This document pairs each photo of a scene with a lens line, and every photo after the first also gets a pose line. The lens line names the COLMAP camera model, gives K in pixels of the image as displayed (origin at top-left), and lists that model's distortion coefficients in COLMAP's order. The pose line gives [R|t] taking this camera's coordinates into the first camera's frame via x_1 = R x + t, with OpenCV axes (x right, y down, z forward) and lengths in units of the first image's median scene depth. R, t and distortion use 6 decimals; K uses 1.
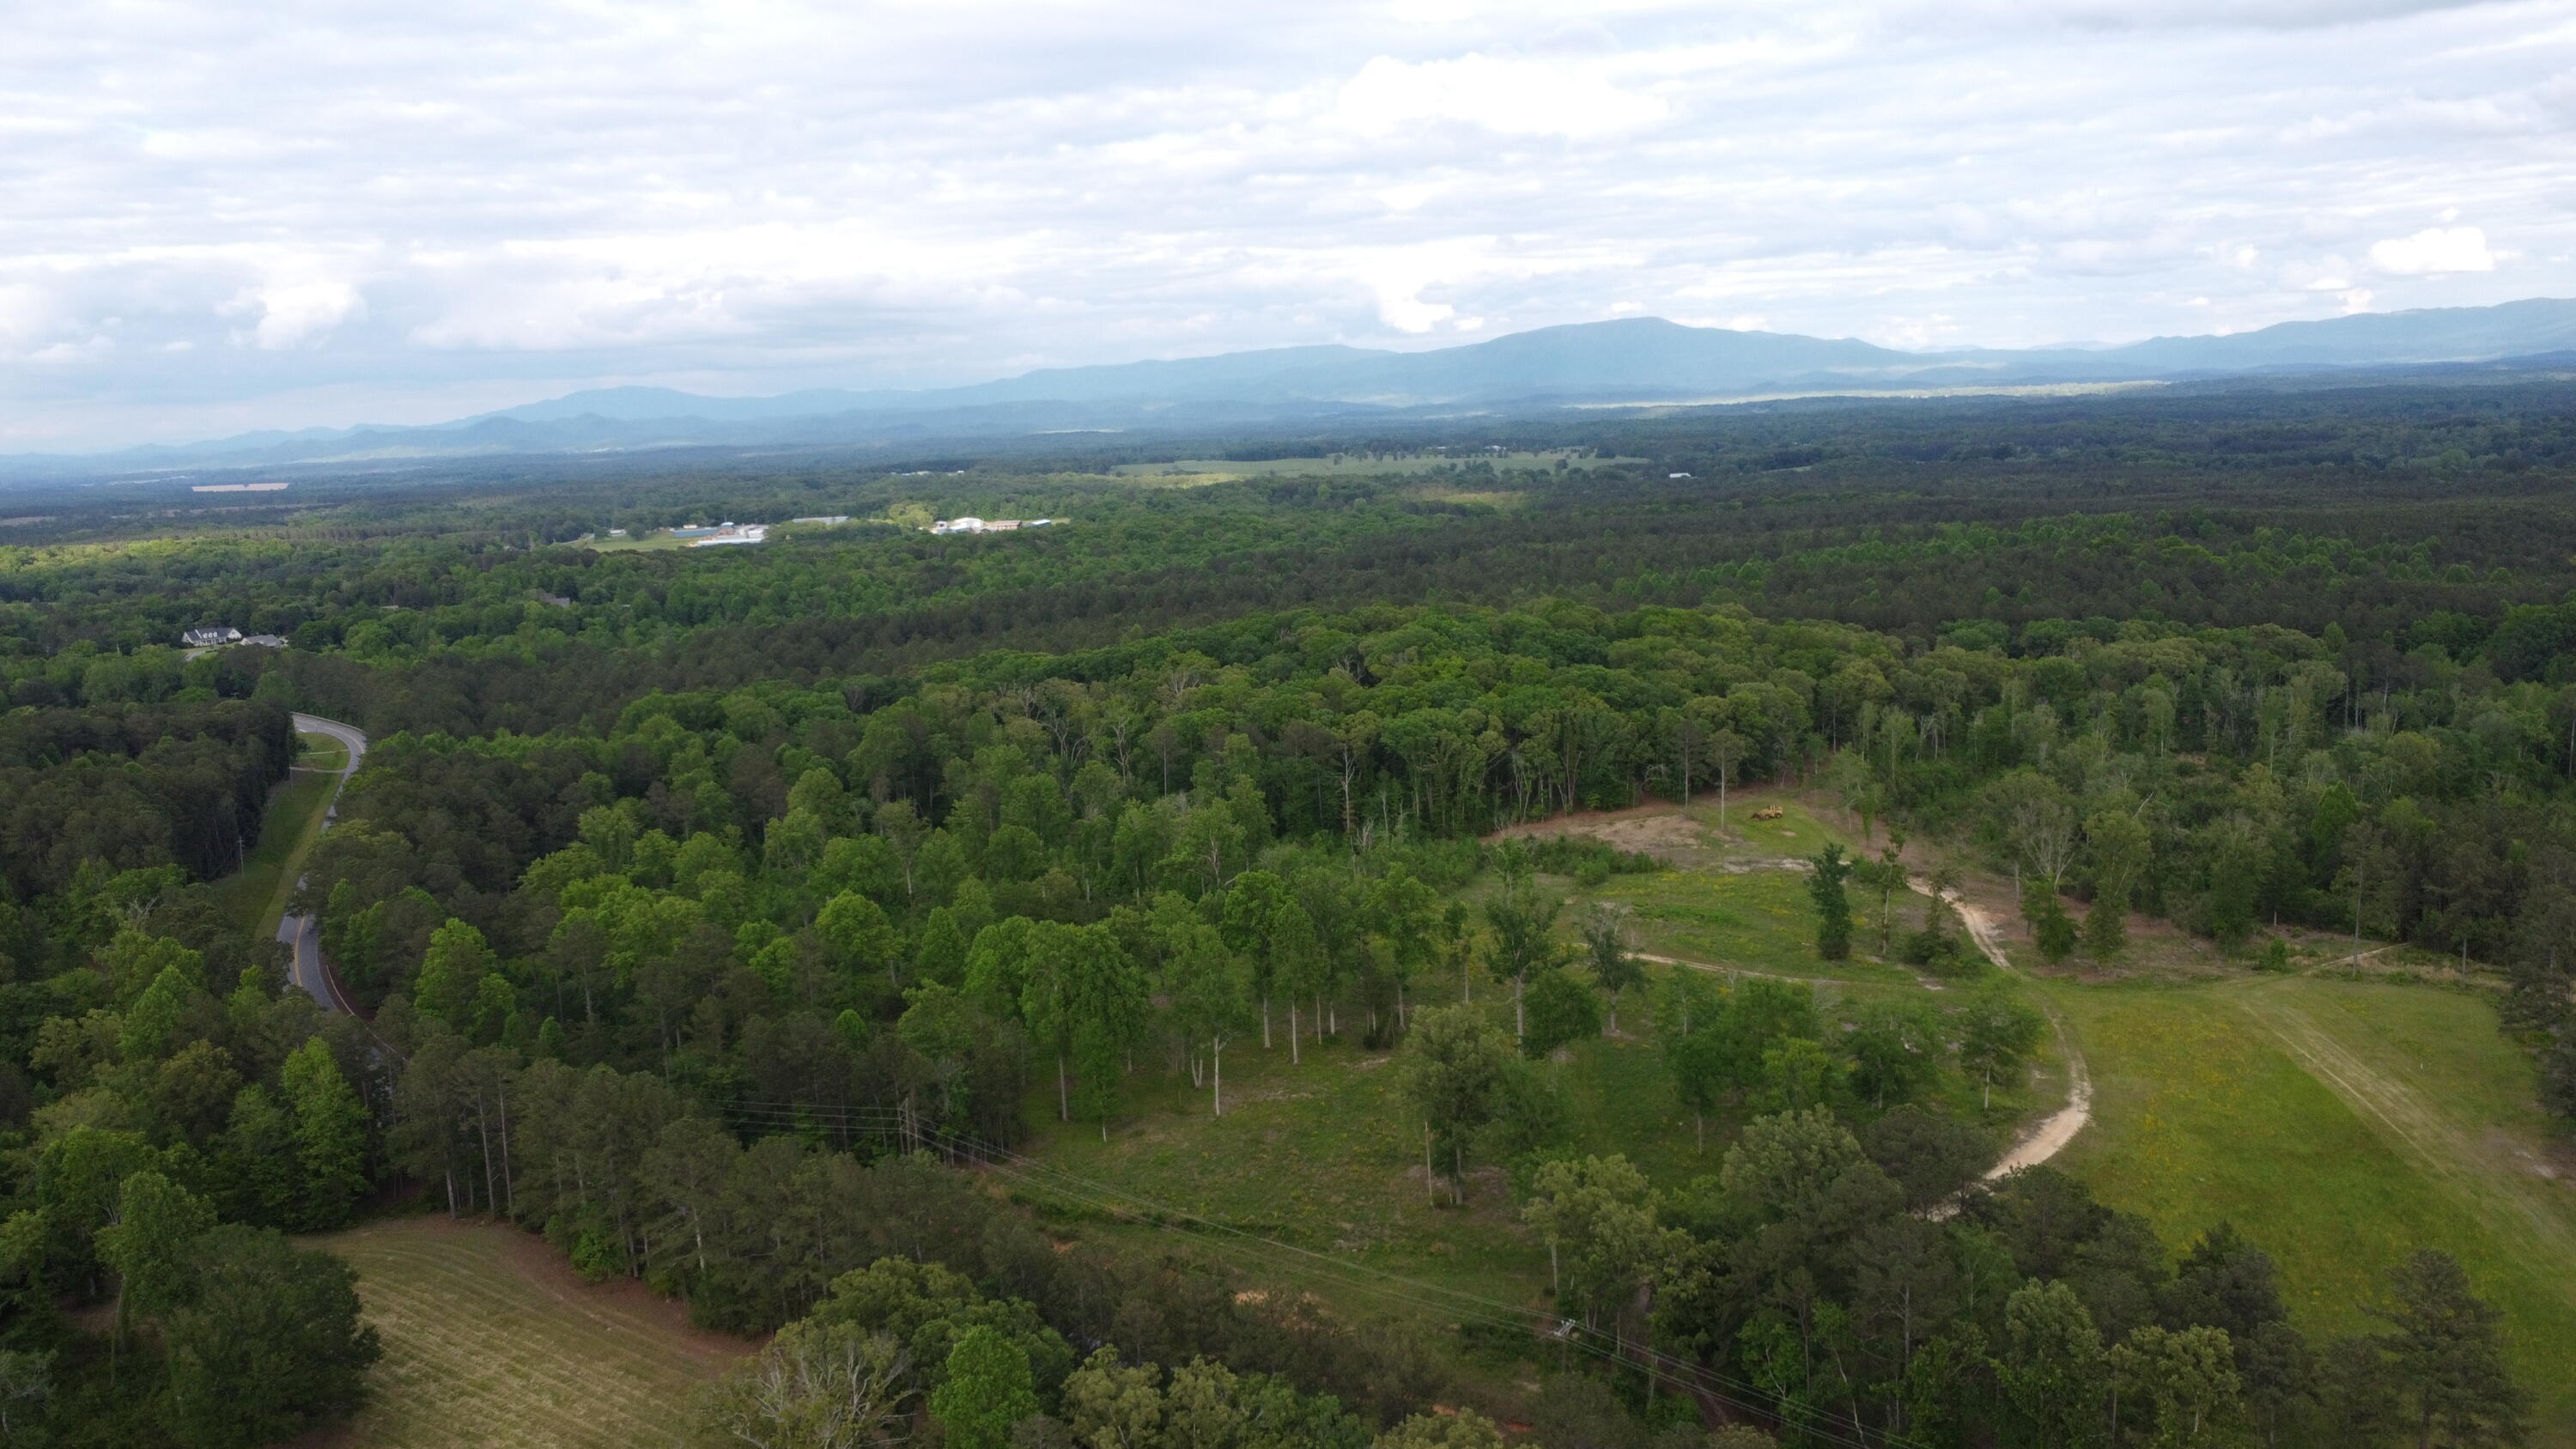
lens RADIAL K [[1942.0, 0, 1252.1], [0, 1942.0, 712.0], [0, 0, 1]] dist [0.002351, -0.007540]
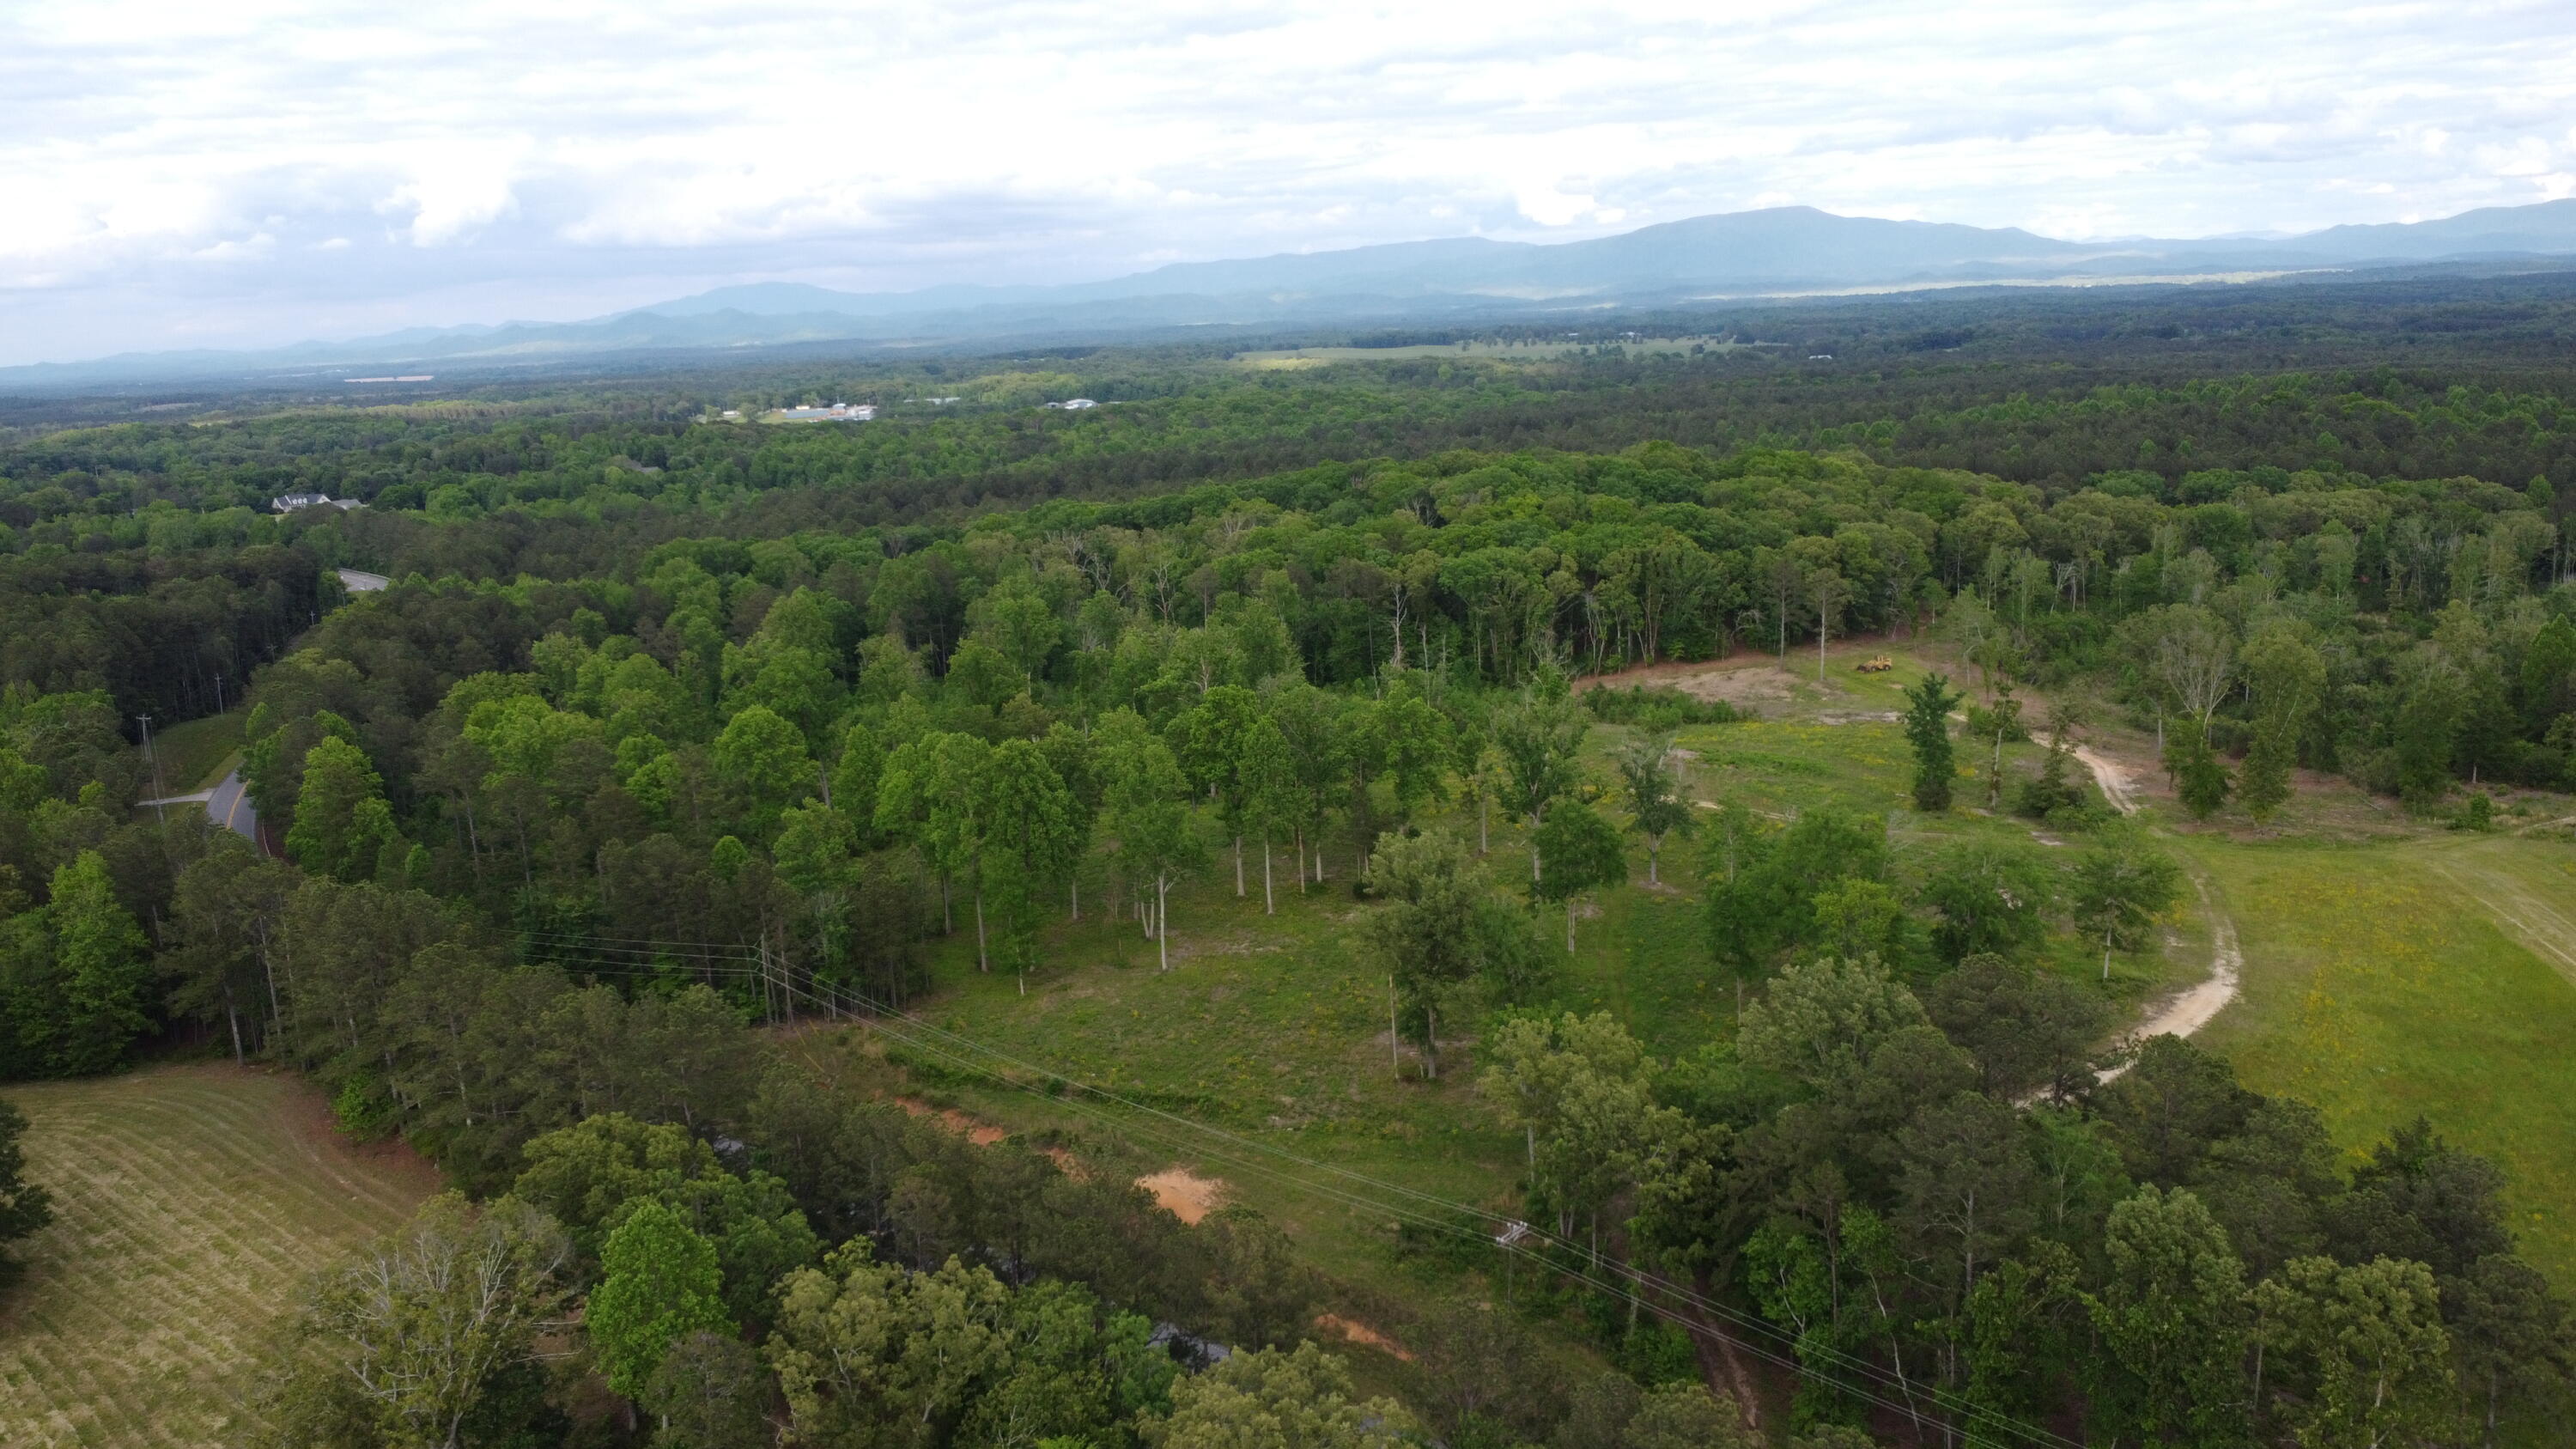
lens RADIAL K [[1942.0, 0, 1252.1], [0, 1942.0, 712.0], [0, 0, 1]] dist [0.002351, -0.007540]
pose [[0.997632, 0.012037, -0.067709, 0.057562], [-0.008505, 0.998600, 0.052208, 0.040165], [0.068243, -0.051508, 0.996338, 0.131974]]
